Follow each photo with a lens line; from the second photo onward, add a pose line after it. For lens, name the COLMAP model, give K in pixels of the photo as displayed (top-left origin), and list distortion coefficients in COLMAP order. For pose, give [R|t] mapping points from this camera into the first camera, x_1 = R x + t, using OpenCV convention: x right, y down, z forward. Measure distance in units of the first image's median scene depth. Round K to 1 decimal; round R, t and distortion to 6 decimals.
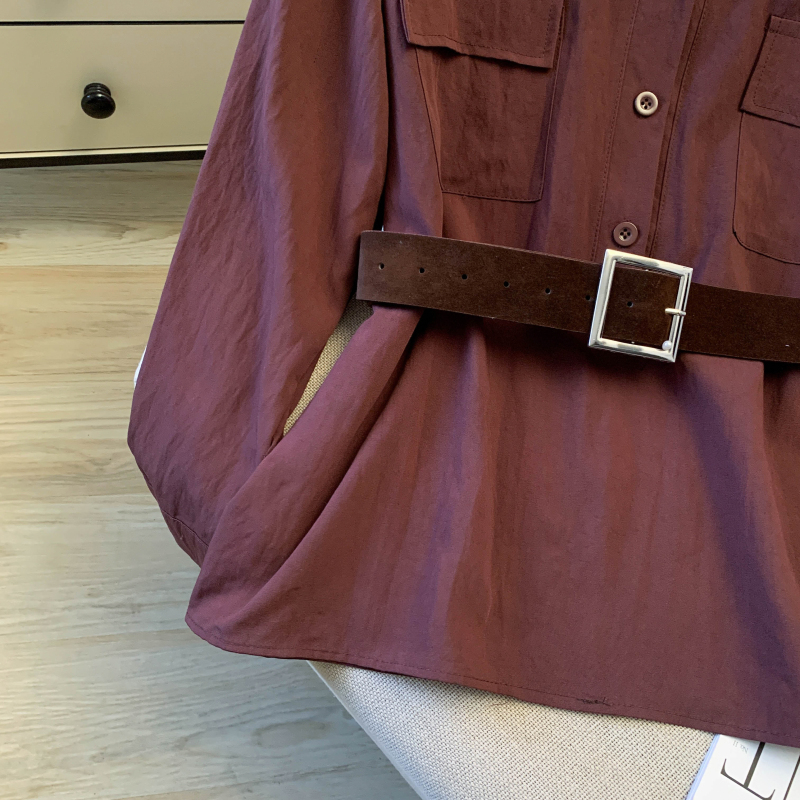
lens RADIAL K [[824.3, 0, 440.1], [0, 824.3, 398.4], [0, 0, 1]] dist [0.051556, -0.098587]
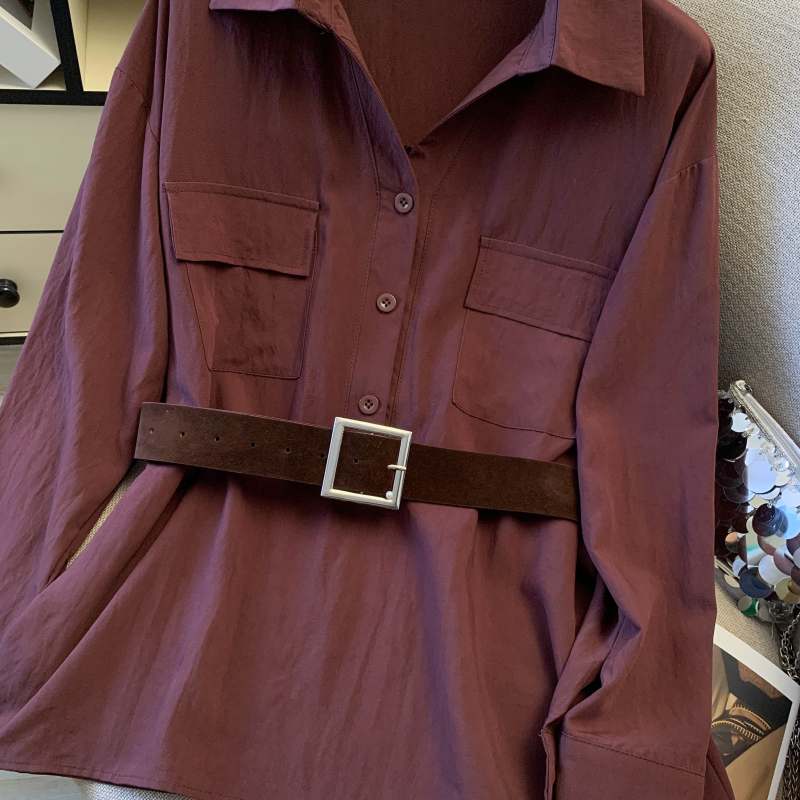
lens RADIAL K [[824.3, 0, 440.1], [0, 824.3, 398.4], [0, 0, 1]] dist [0.051556, -0.098587]
pose [[0.999982, -0.003914, 0.004453, 0.337306], [0.004726, 0.979746, -0.200191, 0.037796], [-0.003579, 0.200208, 0.979747, -0.199673]]
